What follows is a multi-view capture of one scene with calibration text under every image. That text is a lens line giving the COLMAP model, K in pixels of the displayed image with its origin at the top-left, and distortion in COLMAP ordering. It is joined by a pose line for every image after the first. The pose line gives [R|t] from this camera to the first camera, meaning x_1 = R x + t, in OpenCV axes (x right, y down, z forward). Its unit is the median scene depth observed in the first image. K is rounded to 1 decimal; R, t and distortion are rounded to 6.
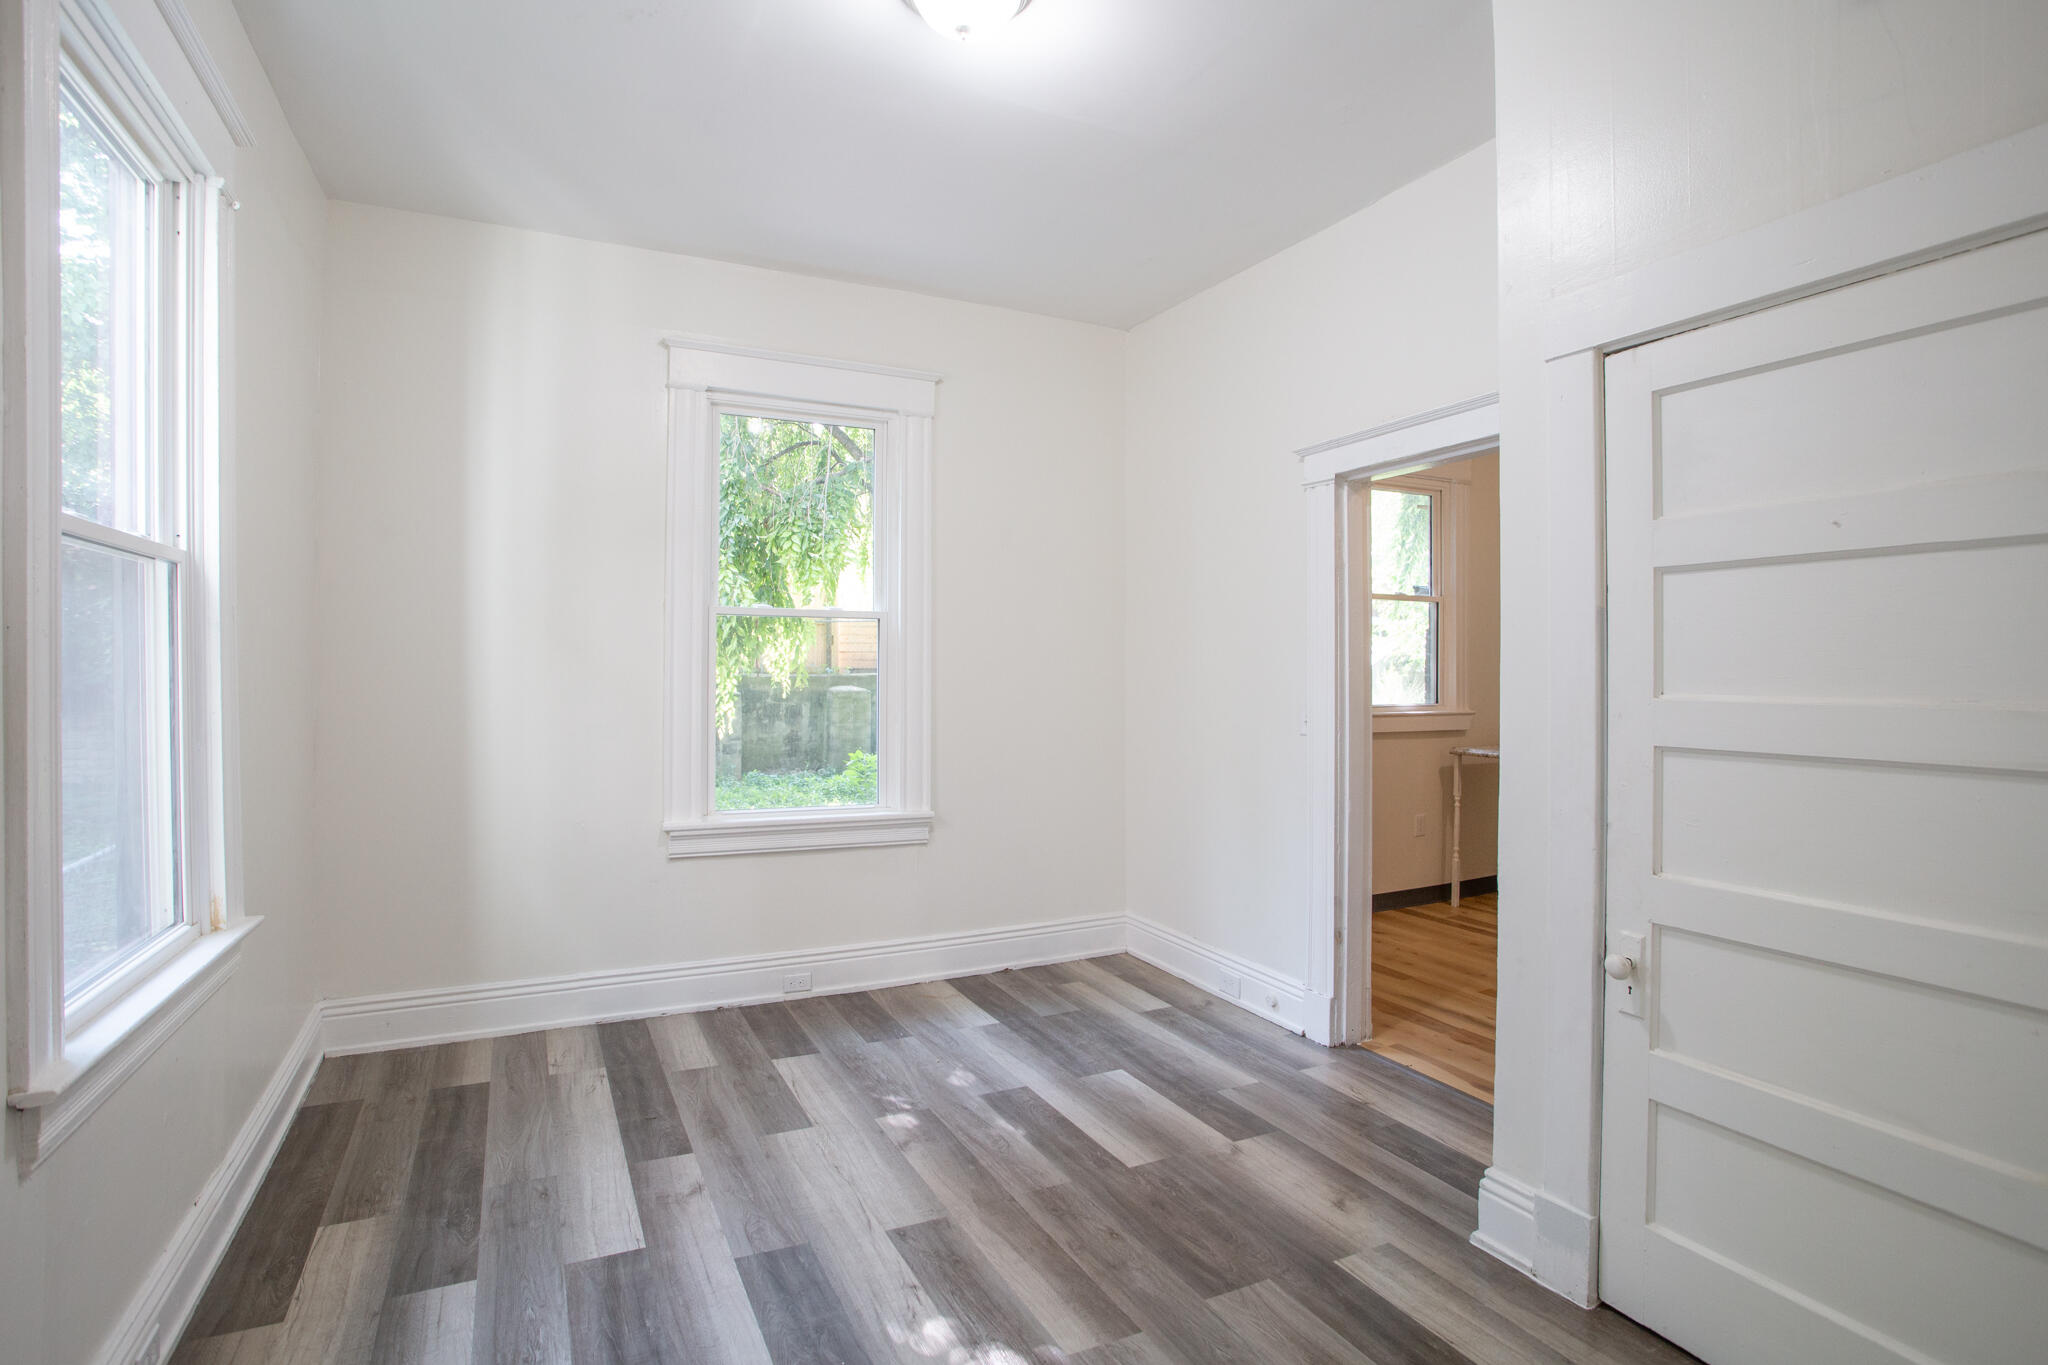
lens RADIAL K [[1021.8, 0, 1024.0], [0, 1021.8, 682.5], [0, 0, 1]] dist [-0.061406, 0.030606]
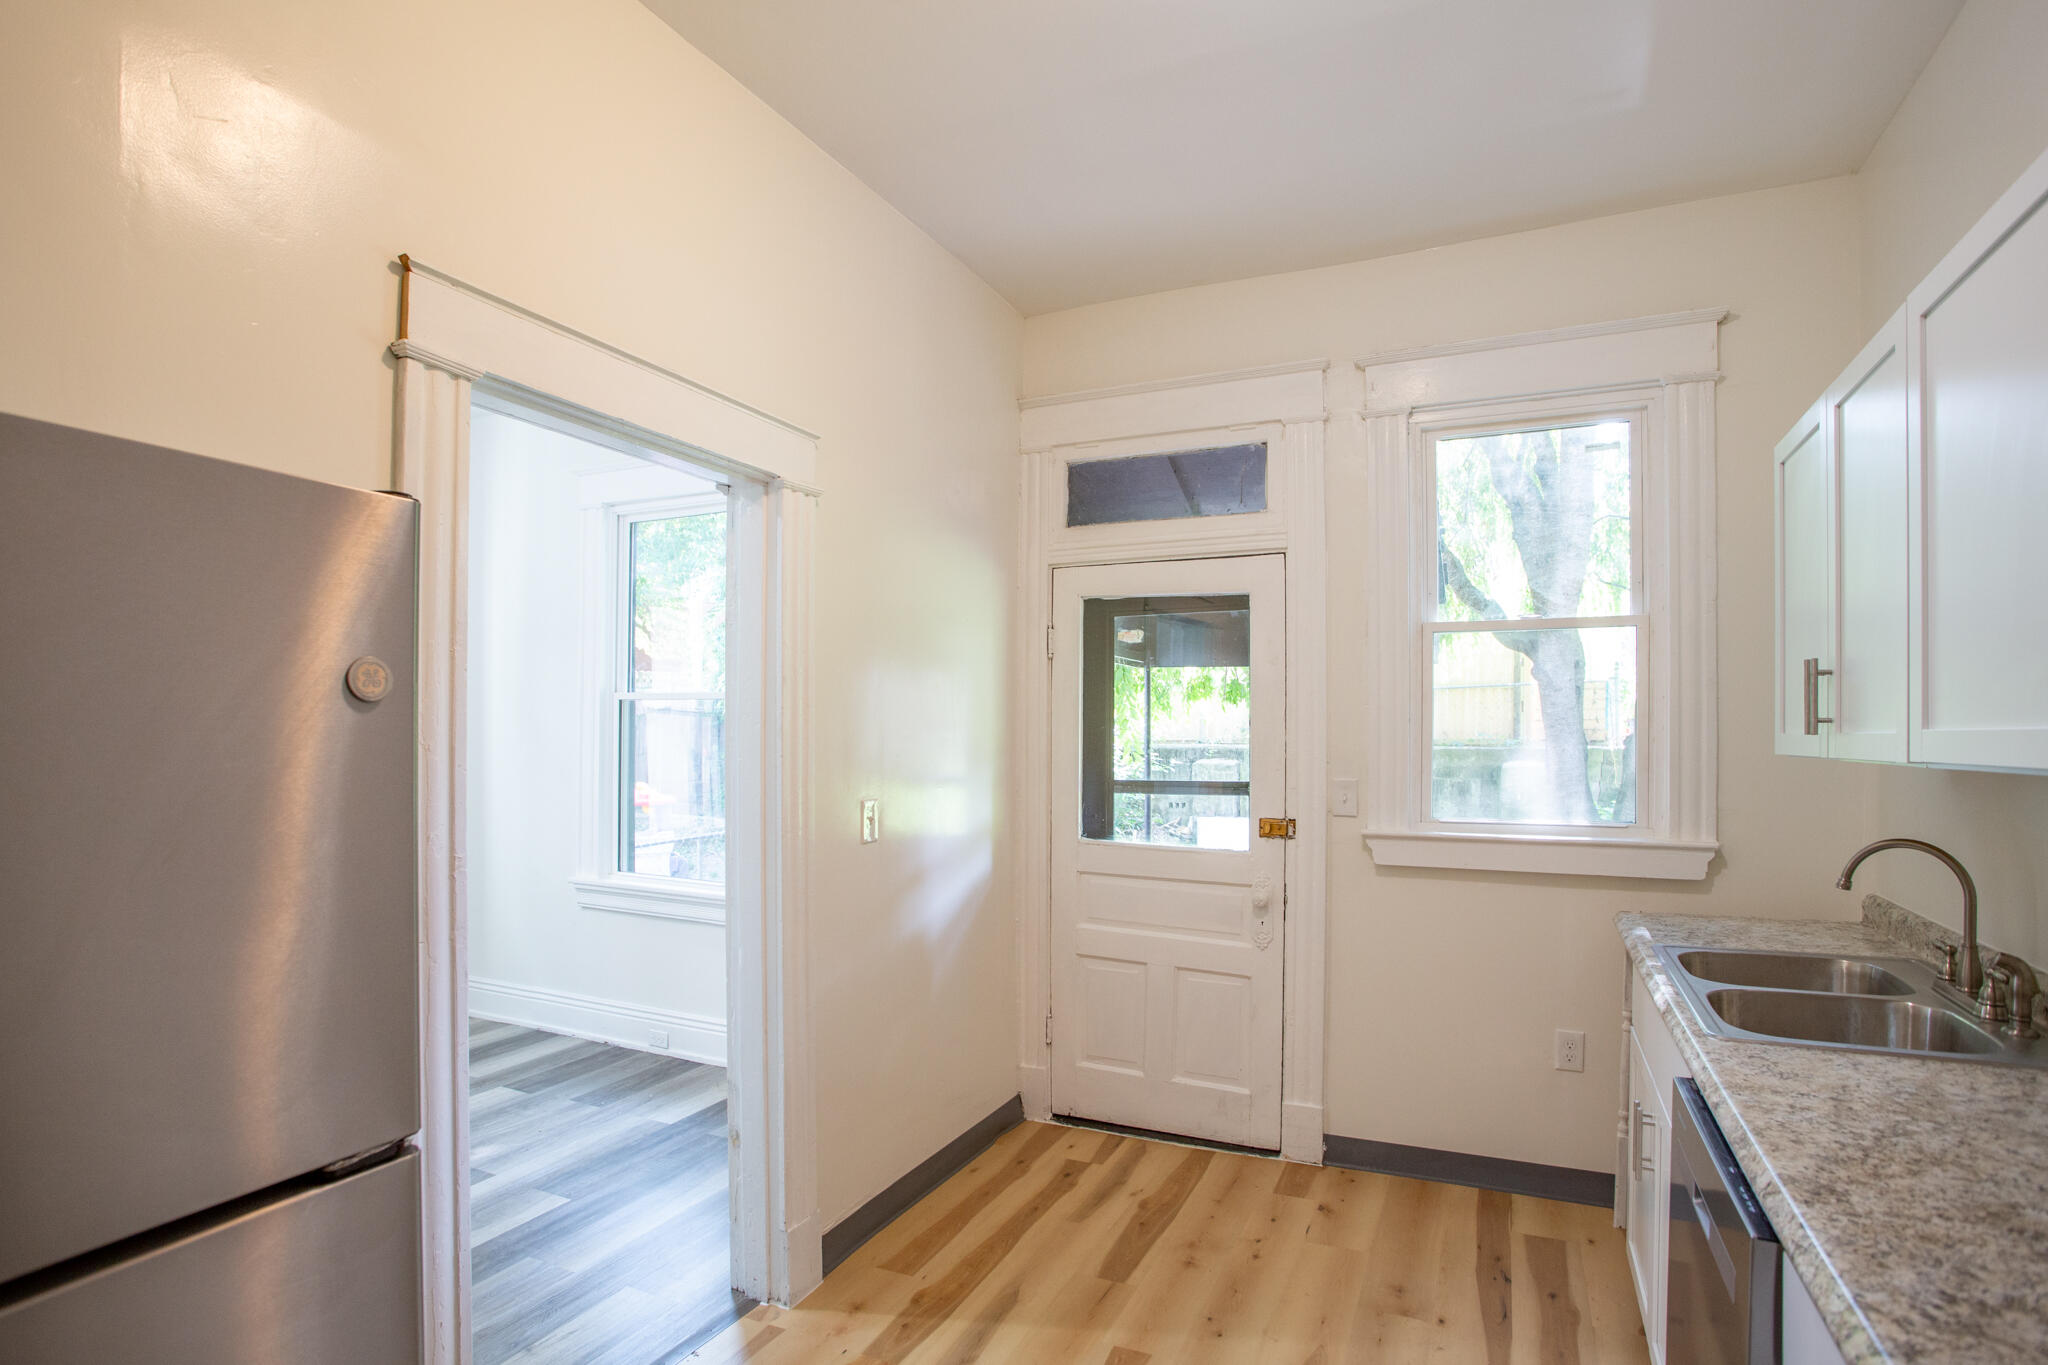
lens RADIAL K [[1018.7, 0, 1028.4], [0, 1018.7, 734.4], [0, 0, 1]] dist [-0.065478, 0.029697]
pose [[0.621051, -0.003904, -0.783760, 0.955683], [-0.007913, 0.999905, -0.011251, -0.024452], [0.783730, 0.013189, 0.620961, 0.695154]]
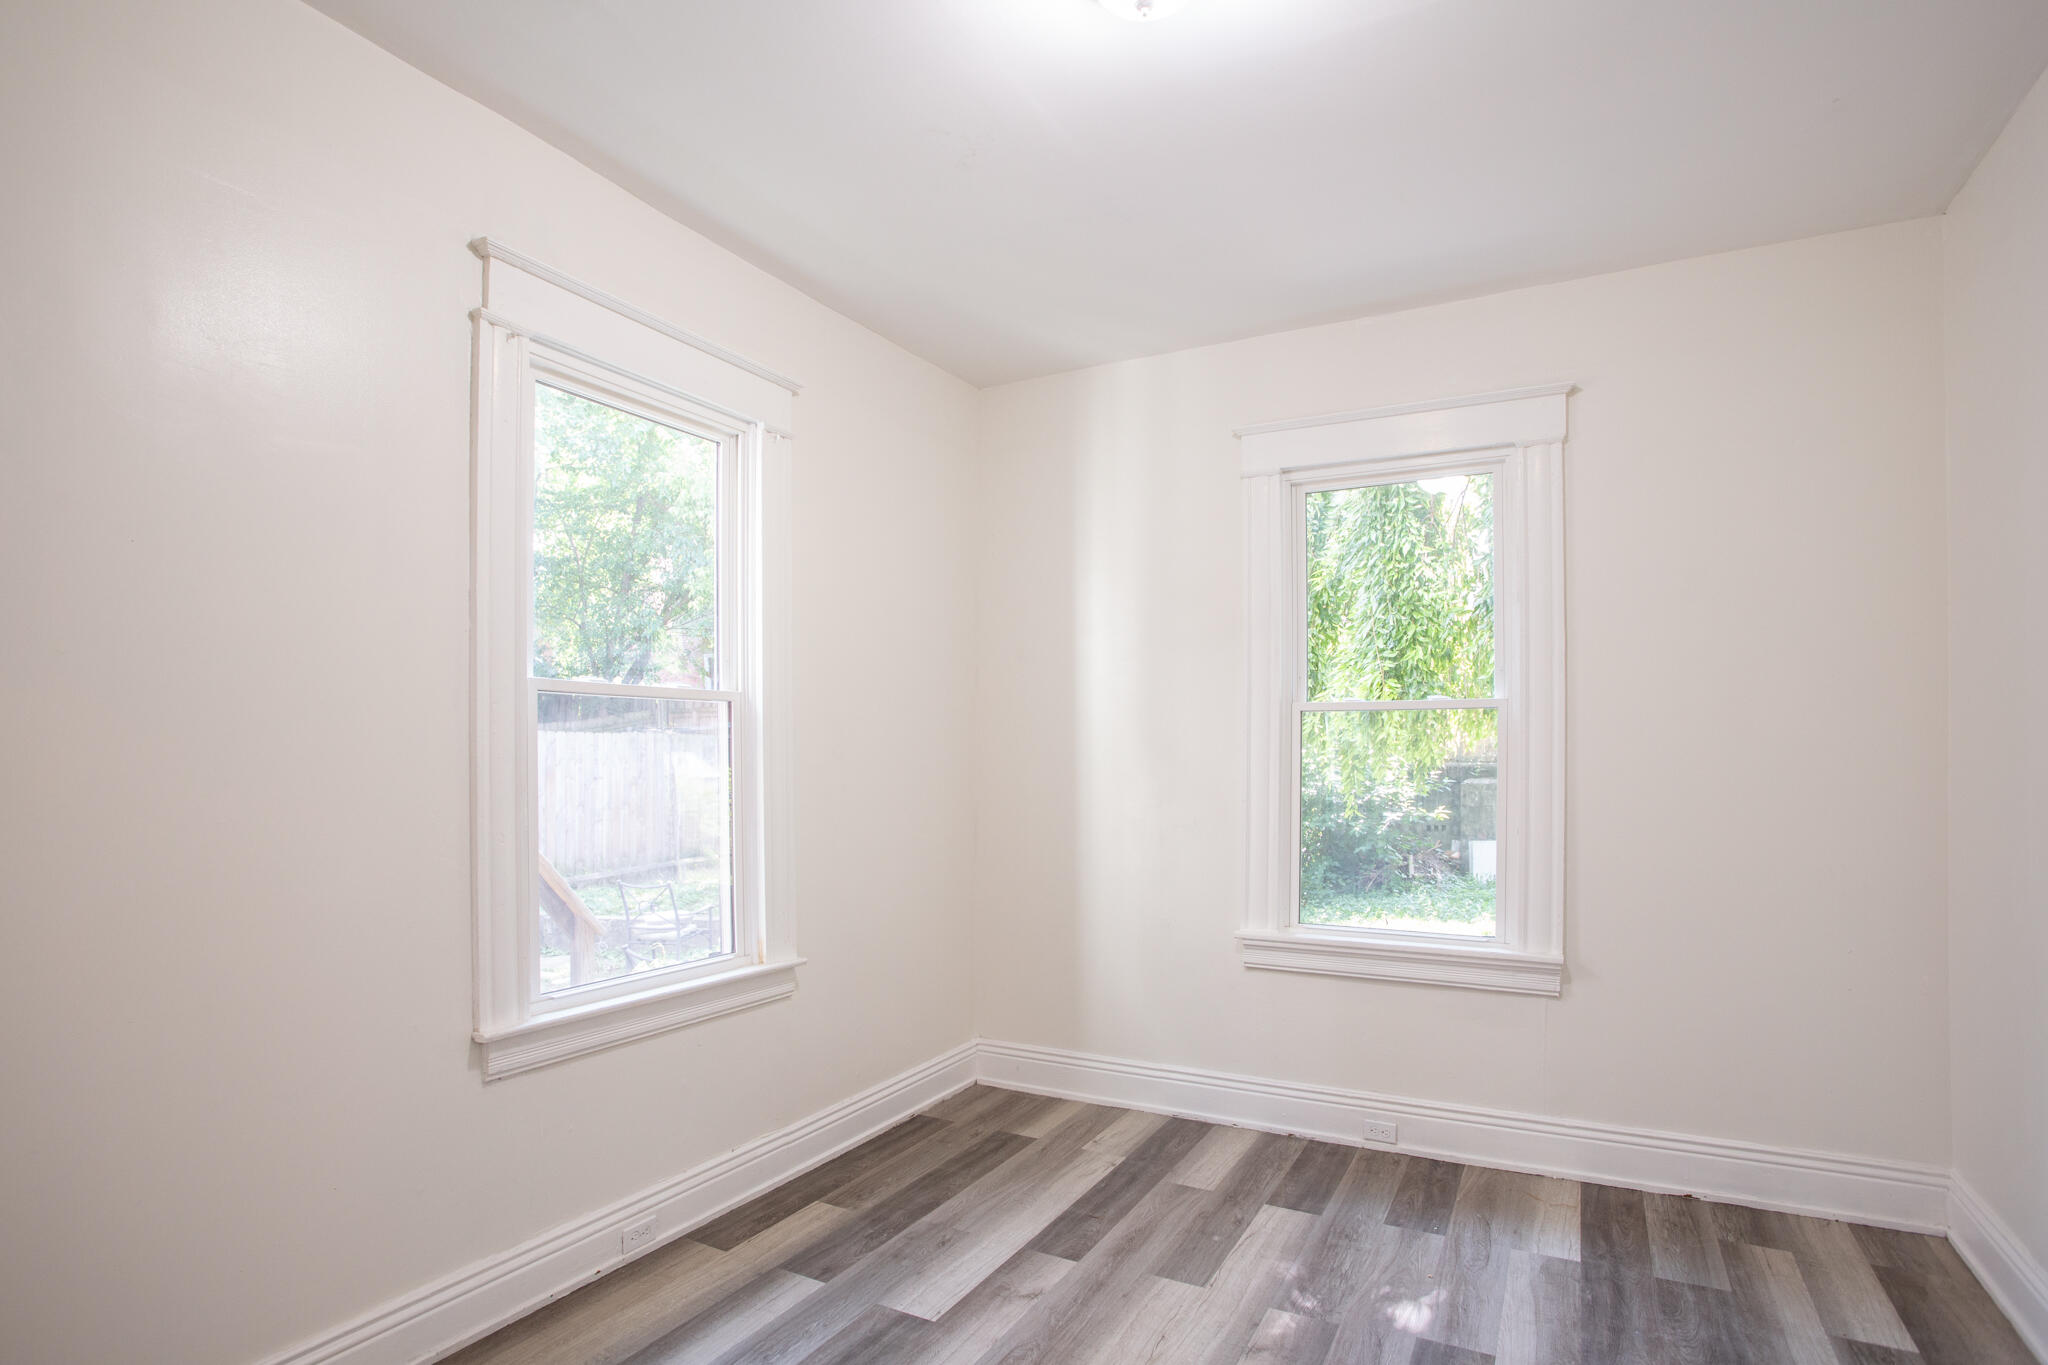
lens RADIAL K [[1018.7, 0, 1028.4], [0, 1018.7, 734.4], [0, 0, 1]] dist [-0.065478, 0.029697]
pose [[0.576839, -0.028217, -0.816370, 0.347616], [0.000653, 0.999419, -0.034082, -0.018211], [0.816858, 0.019127, 0.576522, 0.272028]]
